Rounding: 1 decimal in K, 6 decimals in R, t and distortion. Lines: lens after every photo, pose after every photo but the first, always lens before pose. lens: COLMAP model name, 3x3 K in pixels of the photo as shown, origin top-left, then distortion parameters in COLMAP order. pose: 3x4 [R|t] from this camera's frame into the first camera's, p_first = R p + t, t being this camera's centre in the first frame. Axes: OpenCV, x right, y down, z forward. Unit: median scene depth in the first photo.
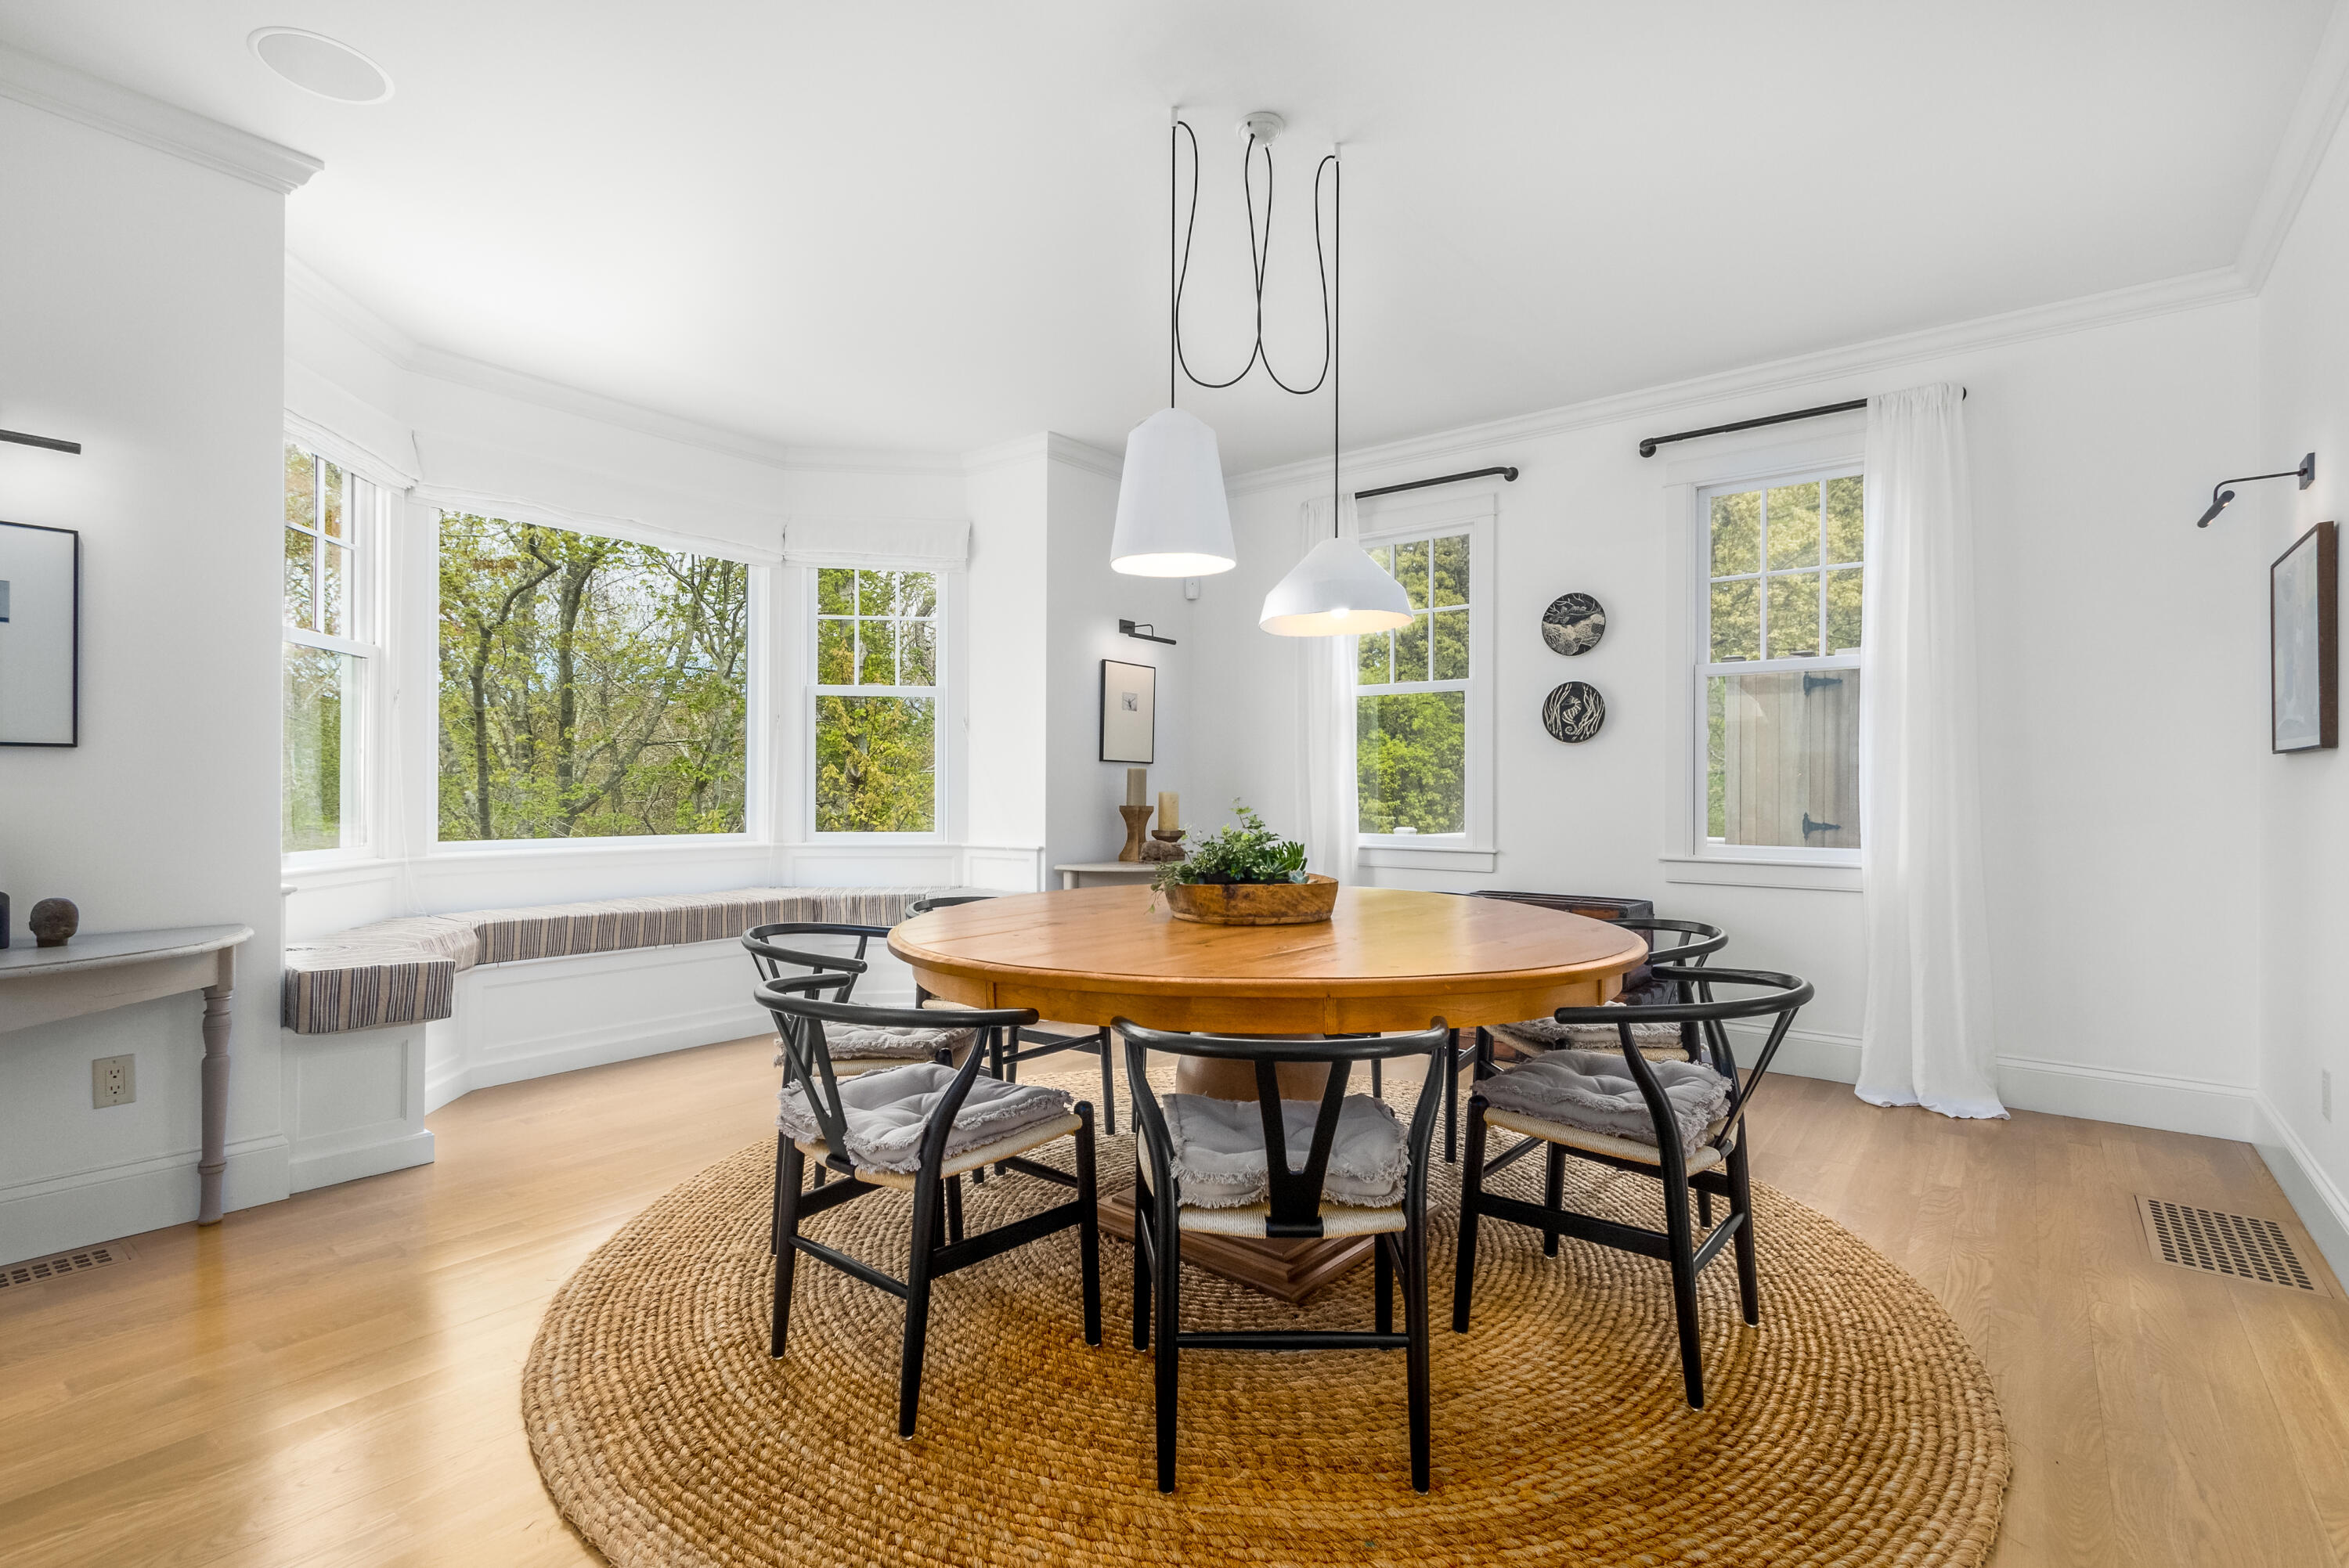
lens RADIAL K [[1126.3, 0, 1131.9], [0, 1126.3, 825.1], [0, 0, 1]] dist [-0.003375, -0.000260]
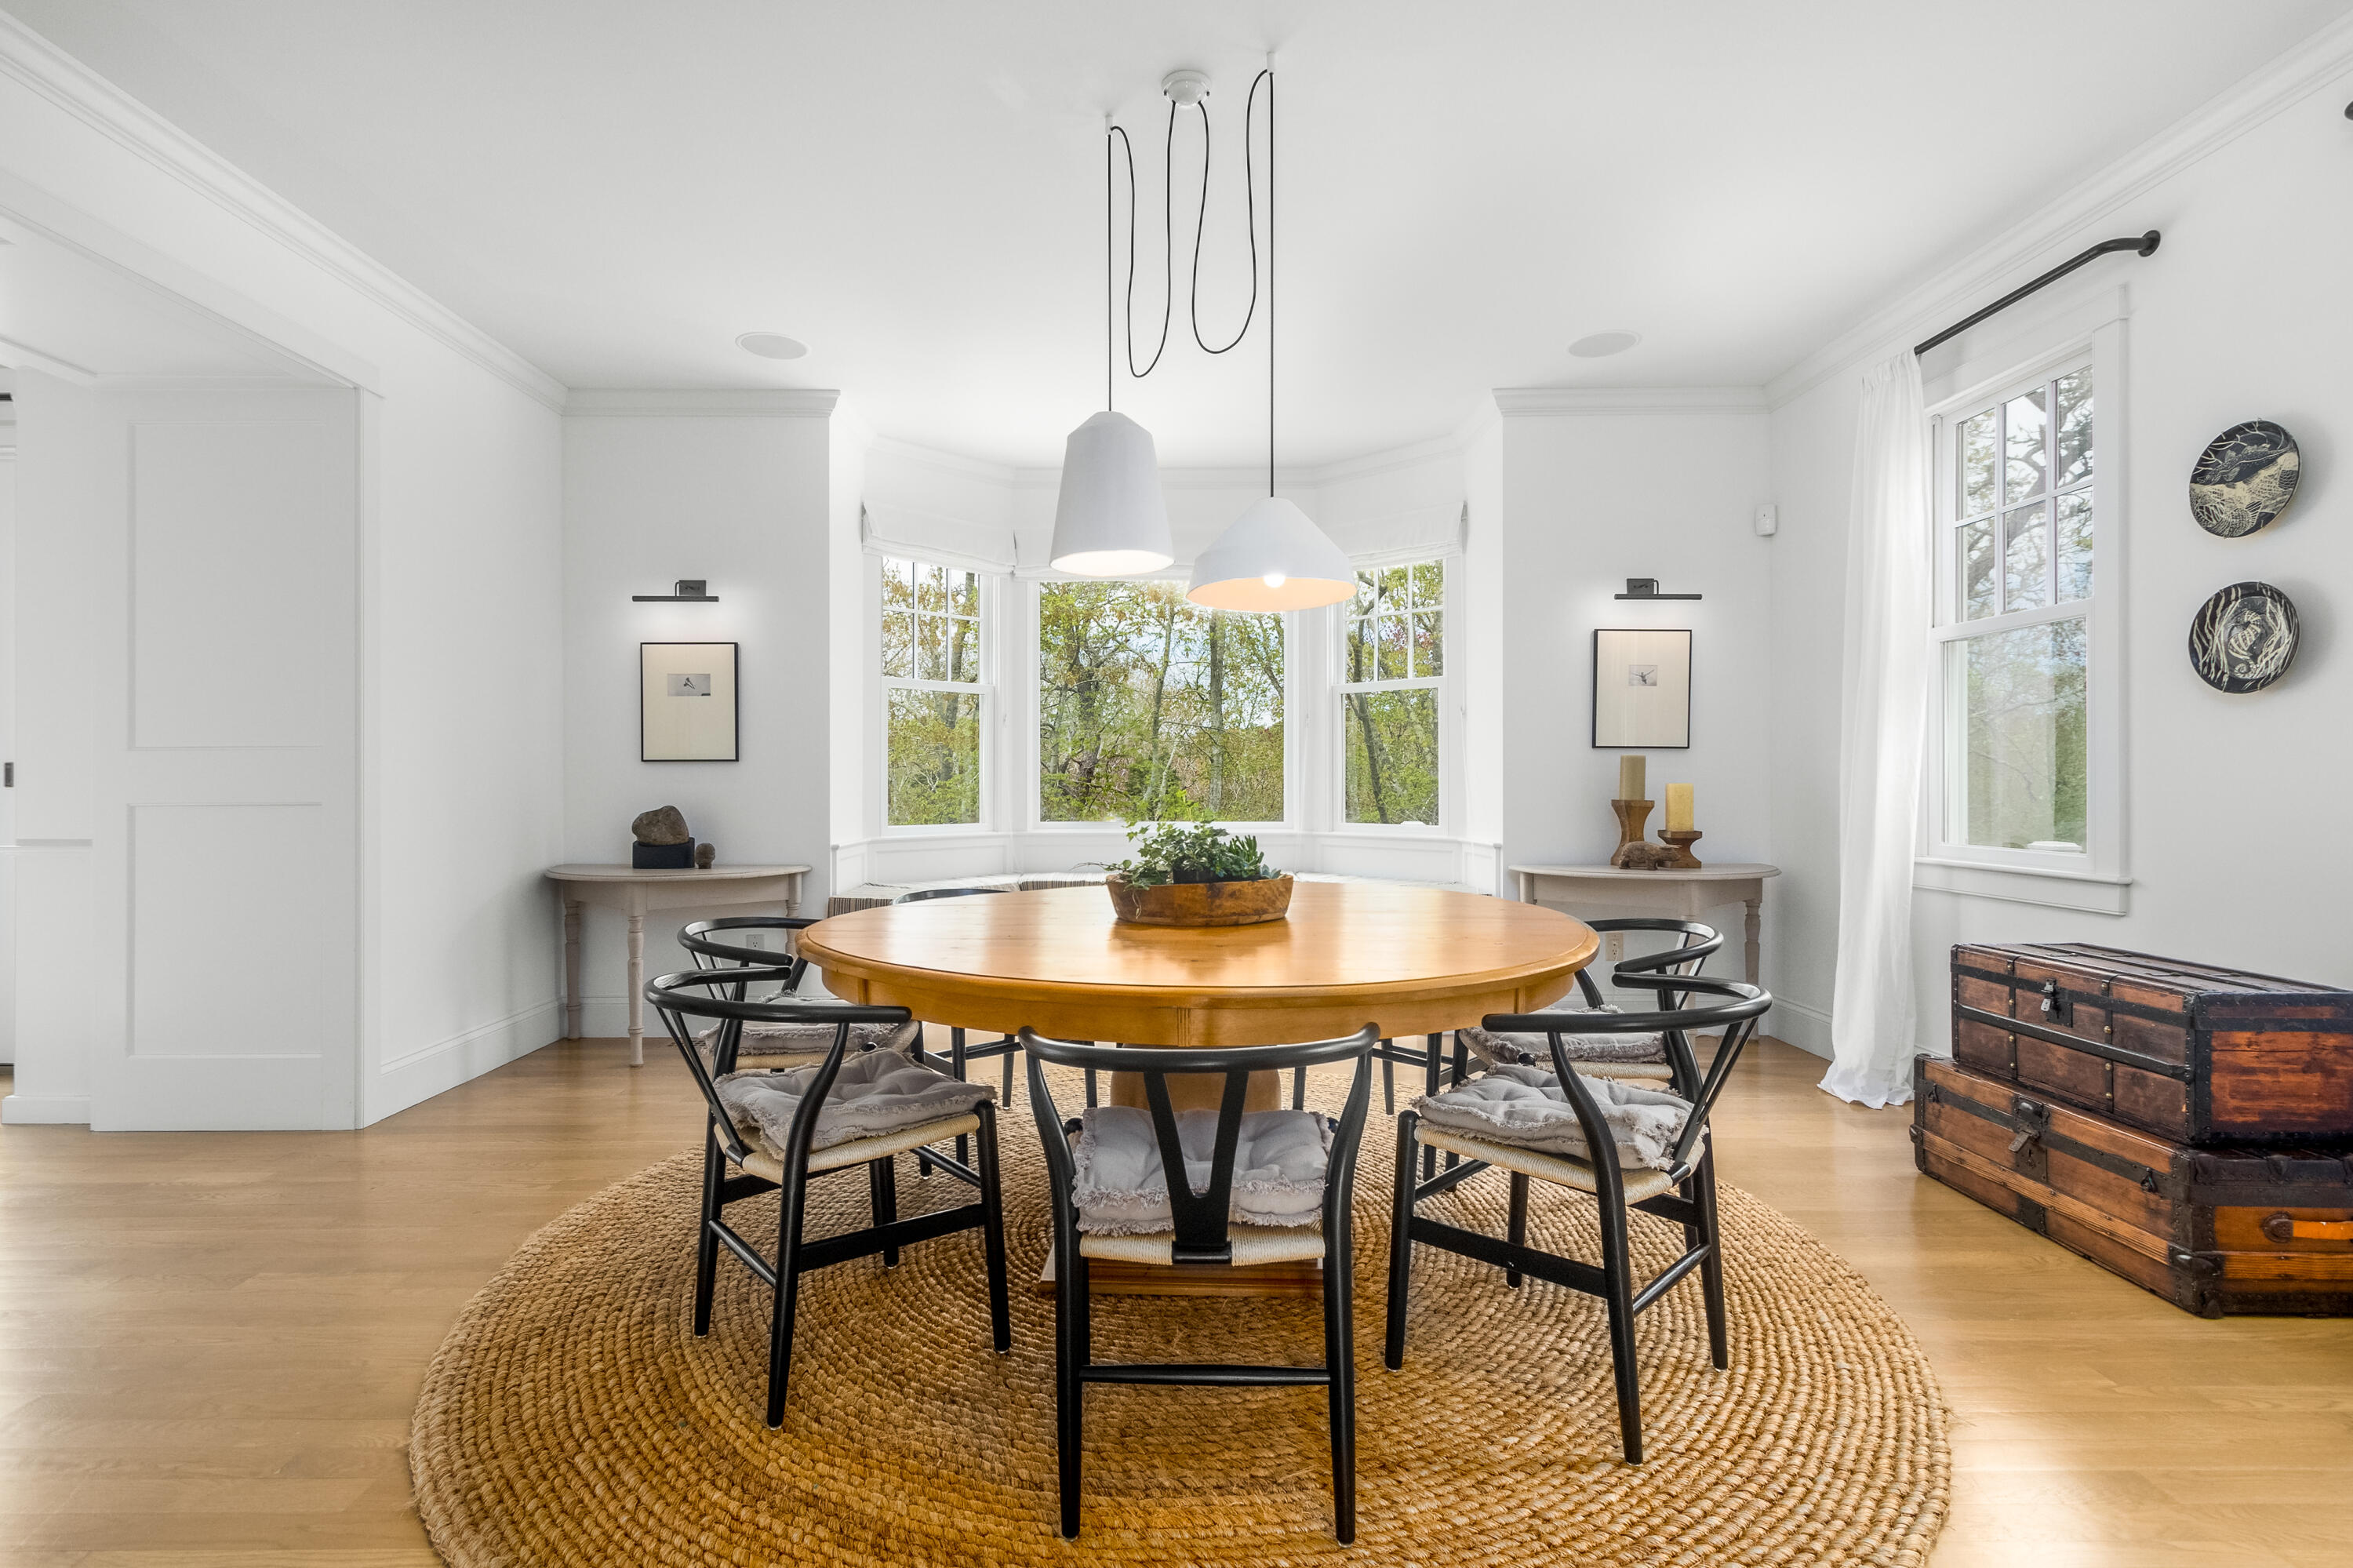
lens RADIAL K [[1105.5, 0, 1161.7], [0, 1105.5, 782.7], [0, 0, 1]] dist [0.001262, 0.000502]
pose [[0.626826, -0.006399, -0.779133, 0.479997], [-0.007691, 0.999867, -0.014400, -0.017497], [0.779121, 0.015019, 0.626693, 0.246650]]
